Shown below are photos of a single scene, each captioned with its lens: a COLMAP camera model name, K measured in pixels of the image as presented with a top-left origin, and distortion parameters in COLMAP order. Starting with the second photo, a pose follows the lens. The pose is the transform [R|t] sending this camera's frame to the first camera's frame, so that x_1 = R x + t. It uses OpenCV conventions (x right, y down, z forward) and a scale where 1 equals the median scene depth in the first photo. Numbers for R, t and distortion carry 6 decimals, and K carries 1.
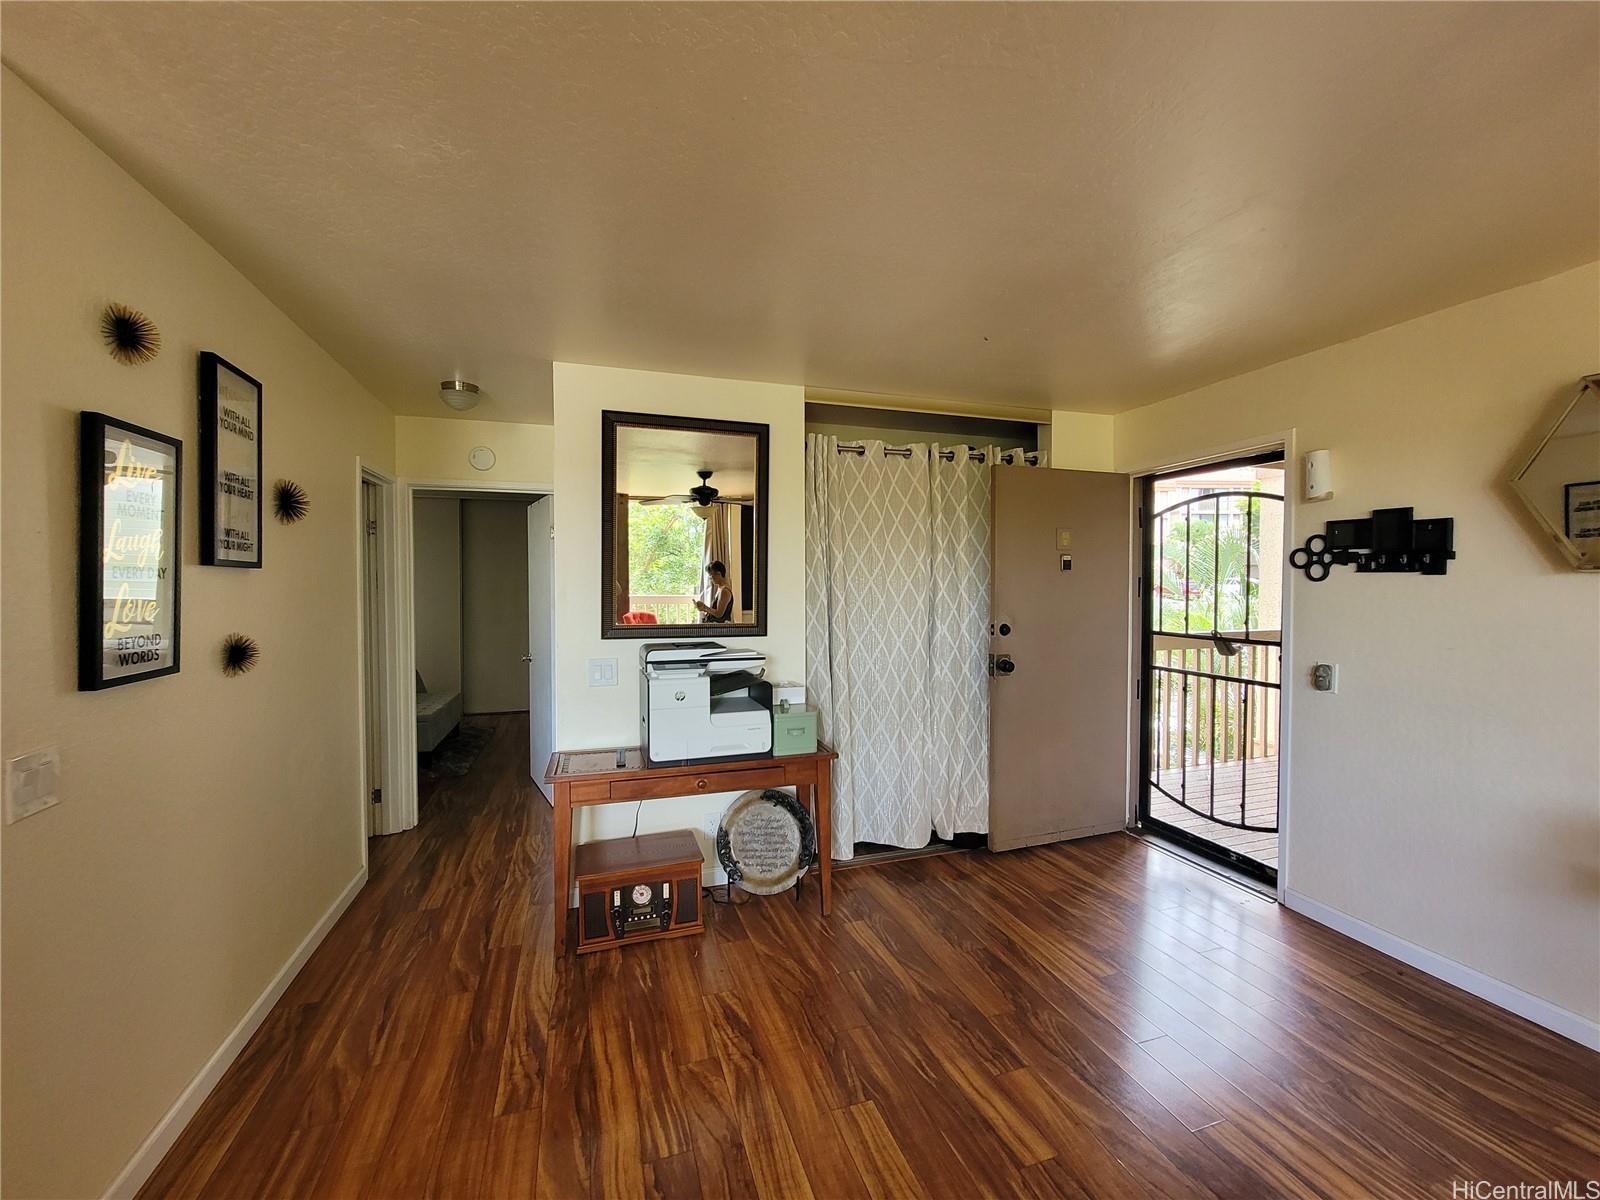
lens RADIAL K [[653.0, 0, 798.8], [0, 653.0, 591.4], [0, 0, 1]] dist [-0.002816, 0.000358]
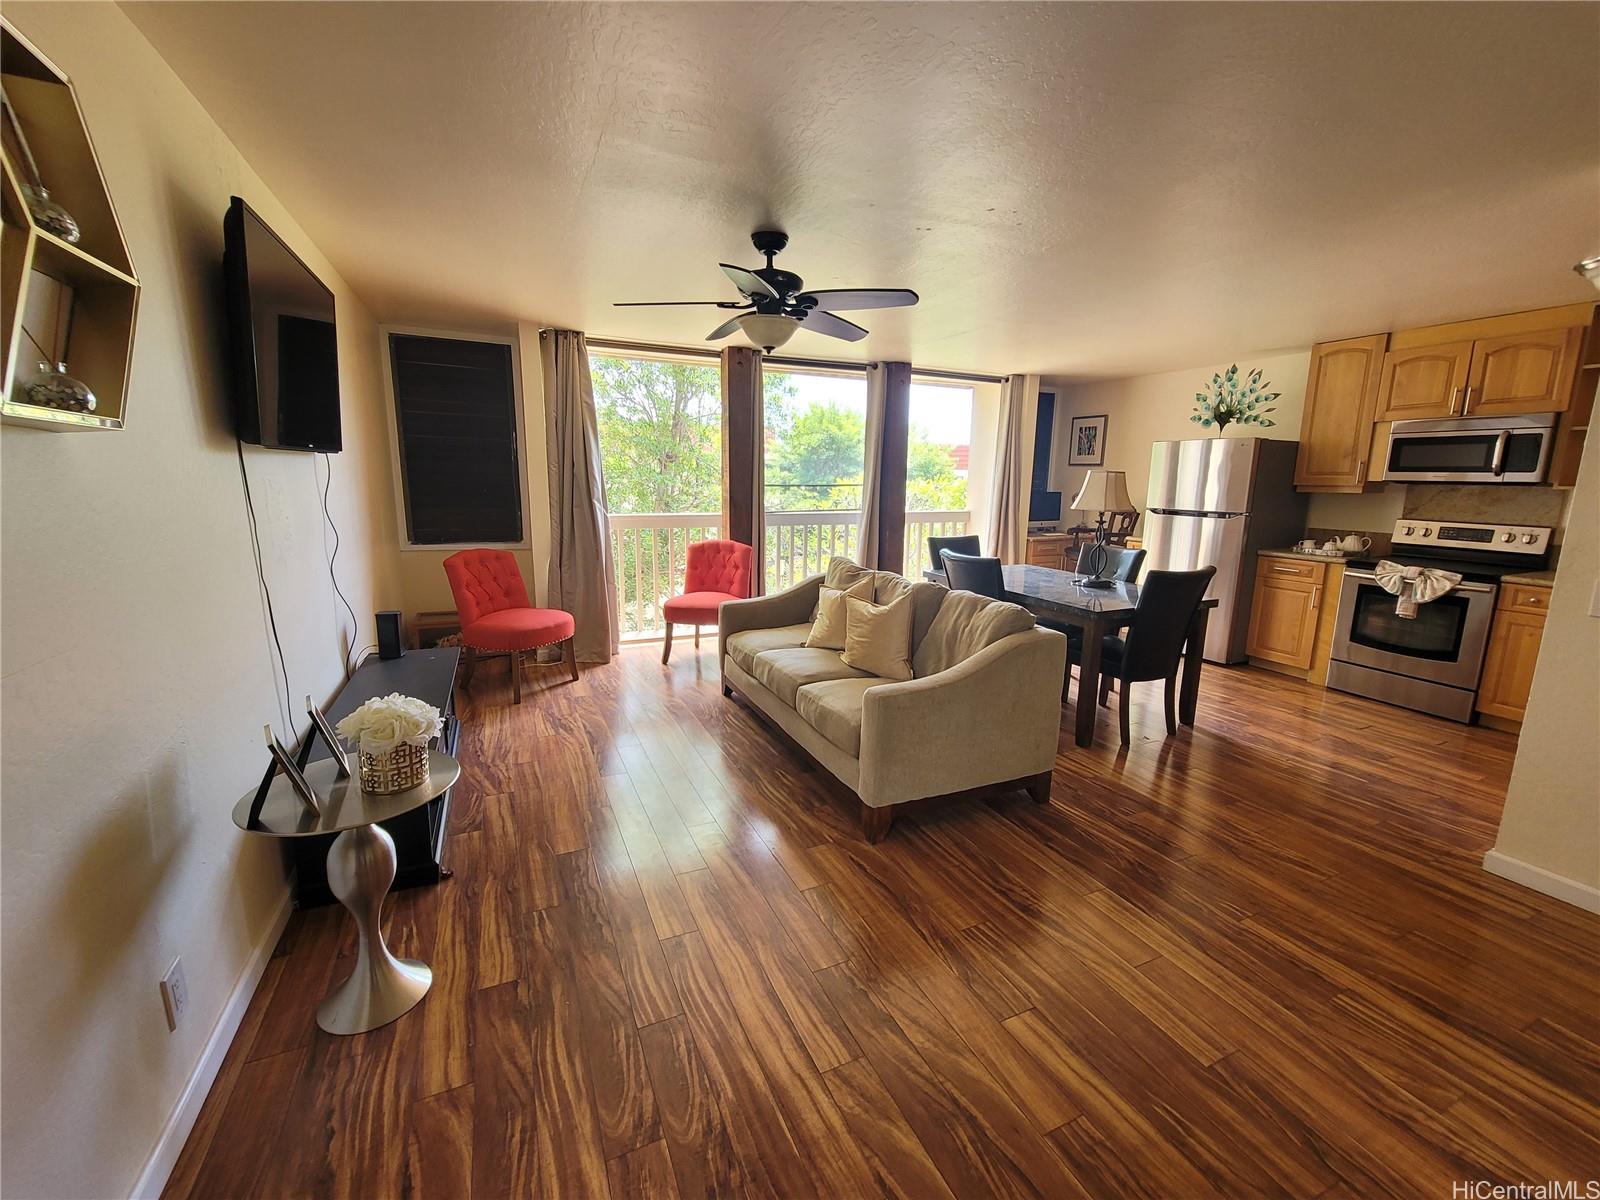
lens RADIAL K [[653.0, 0, 803.4], [0, 653.0, 593.4], [0, 0, 1]] dist [-0.002816, 0.000358]
pose [[-0.993401, 0.007084, -0.114471, 0.681823], [-0.015455, 0.980718, 0.194814, -0.007664], [0.113644, 0.195298, -0.974138, 1.521972]]
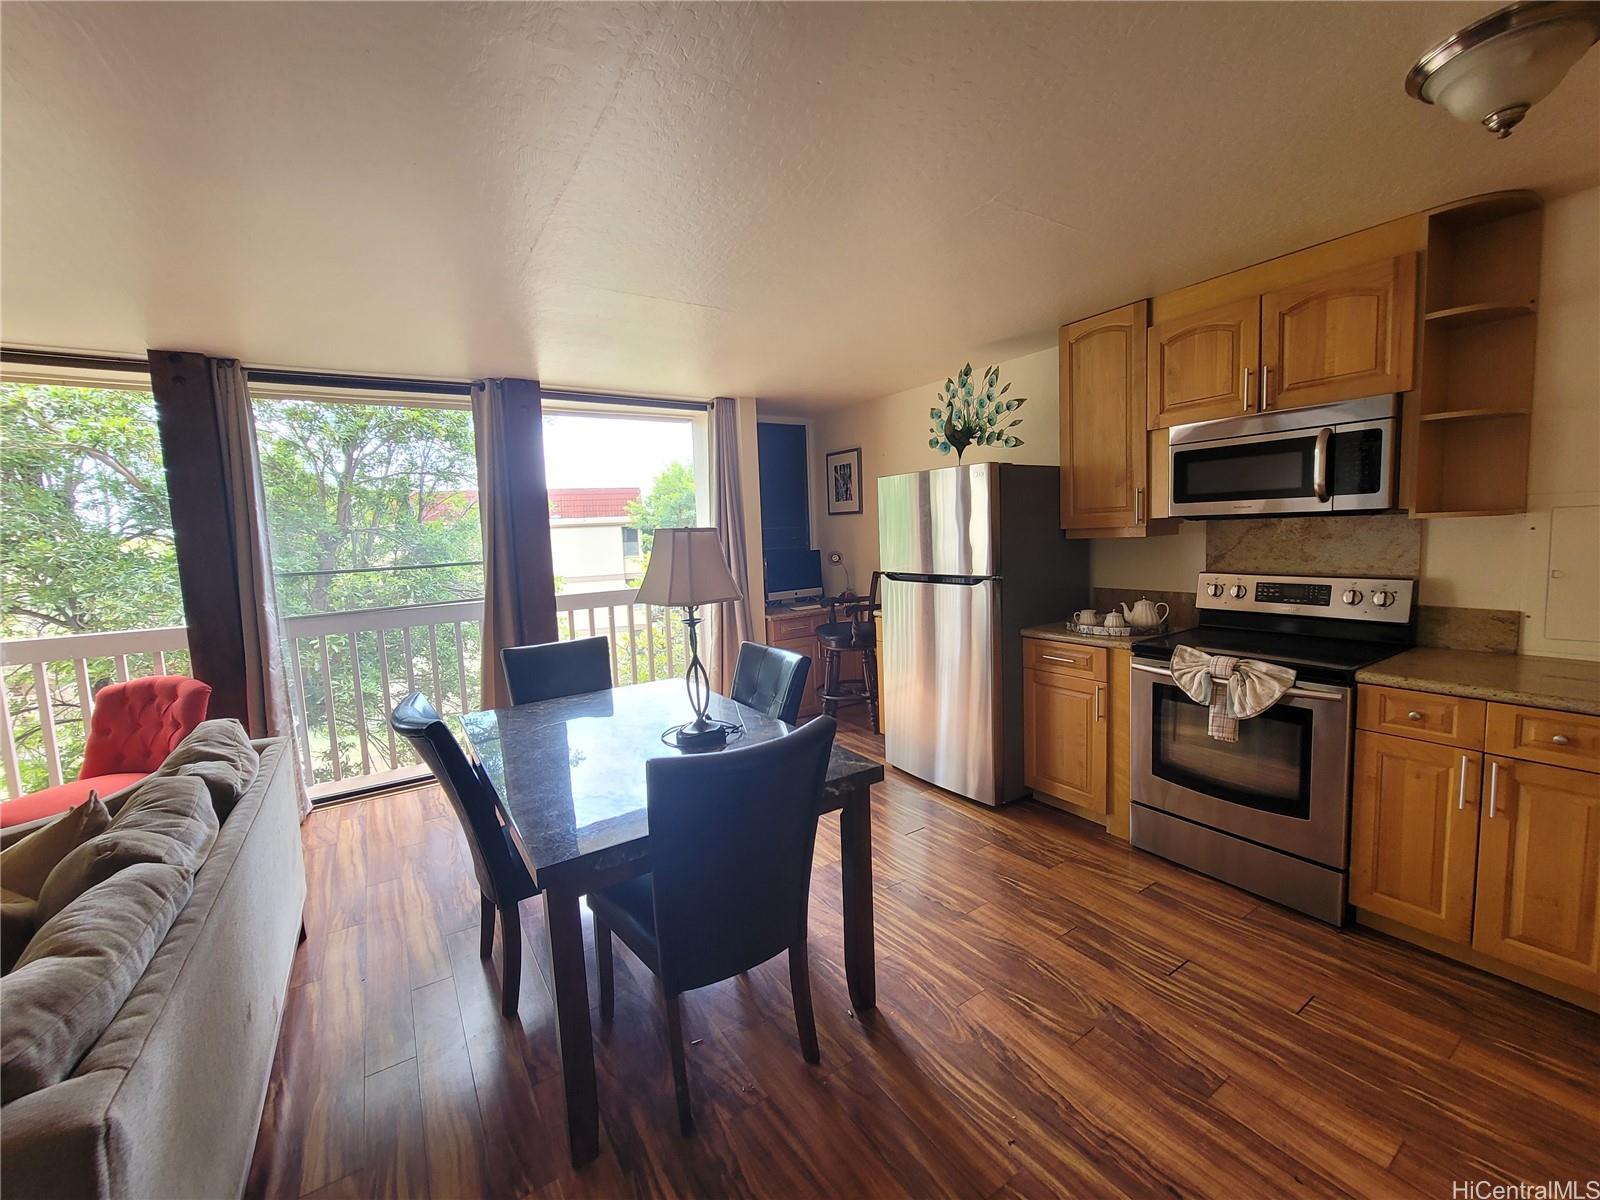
lens RADIAL K [[653.0, 0, 804.6], [0, 653.0, 592.7], [0, 0, 1]] dist [-0.002816, 0.000358]
pose [[-0.964271, 0.065501, -0.256691, -0.370790], [0.037537, 0.992957, 0.112369, -0.009563], [0.262243, 0.098719, -0.959939, 0.705091]]
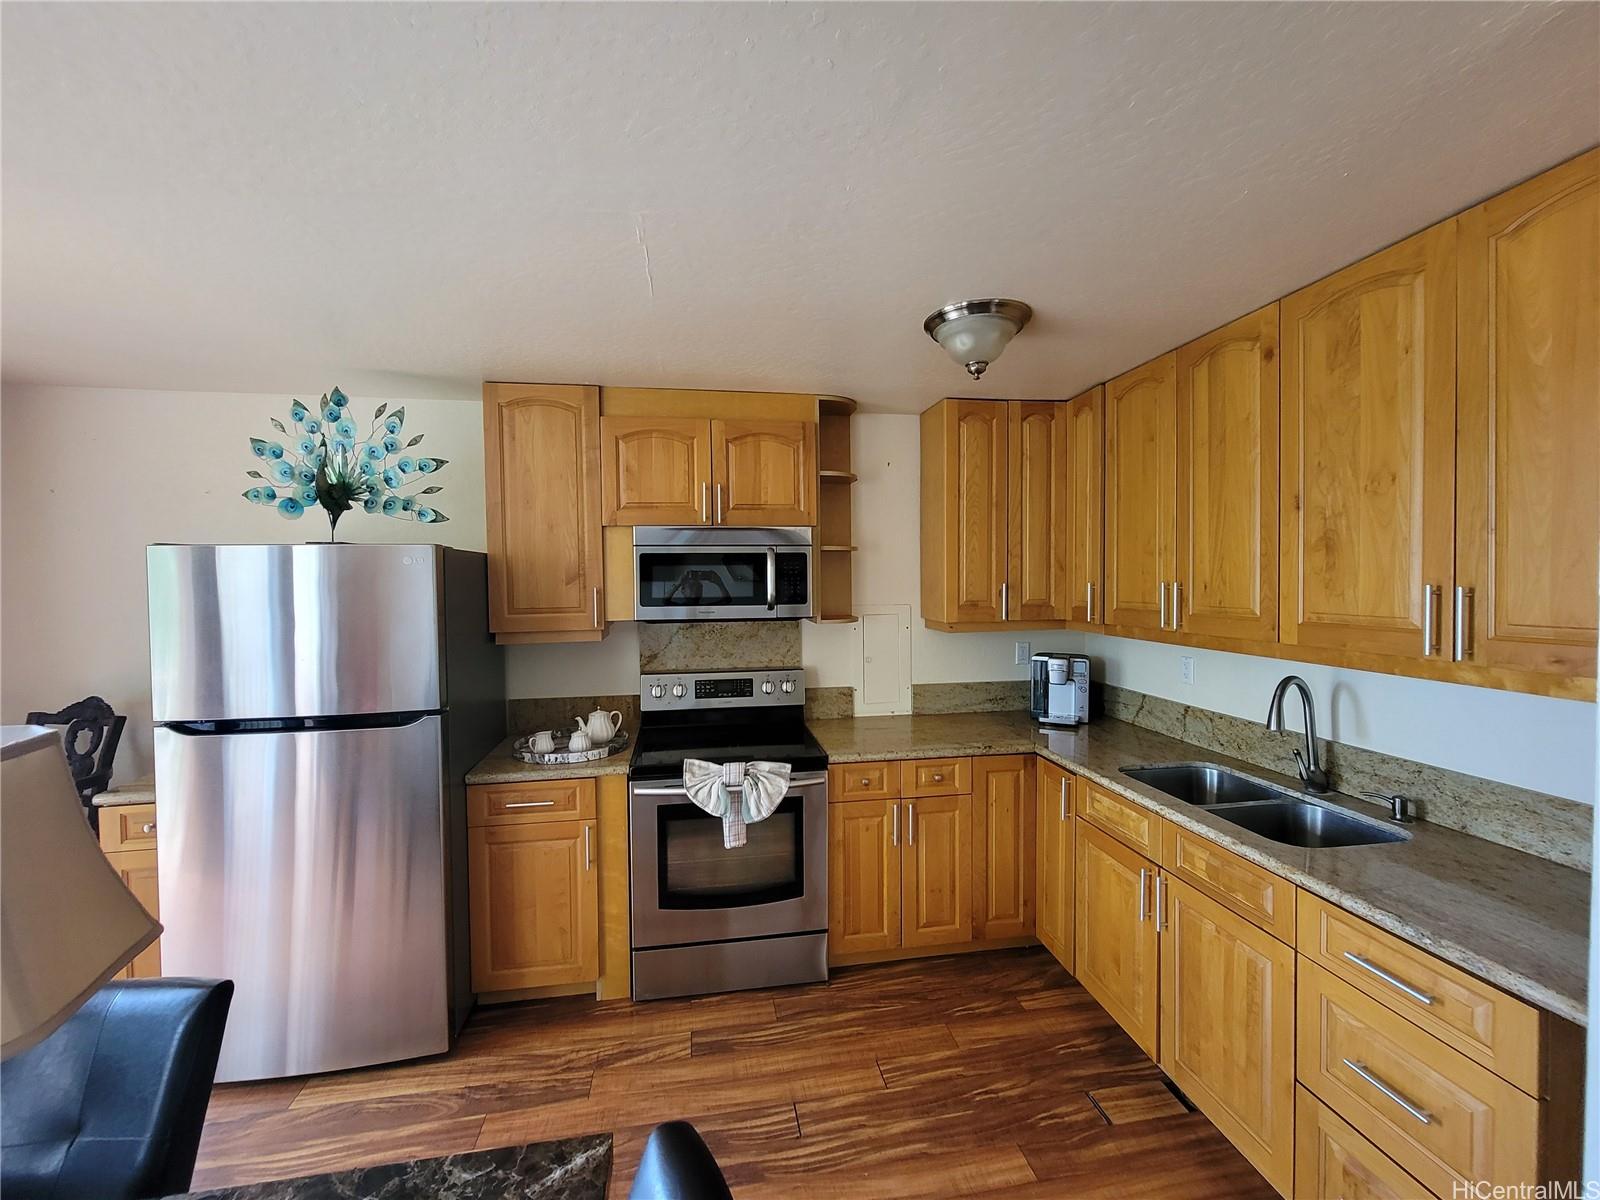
lens RADIAL K [[653.0, 0, 801.2], [0, 653.0, 594.2], [0, 0, 1]] dist [-0.002816, 0.000358]
pose [[-0.153064, 0.029004, -0.987791, -0.245124], [-0.006800, 0.999515, 0.030402, -0.081687], [0.988193, 0.011371, -0.152792, 0.063056]]
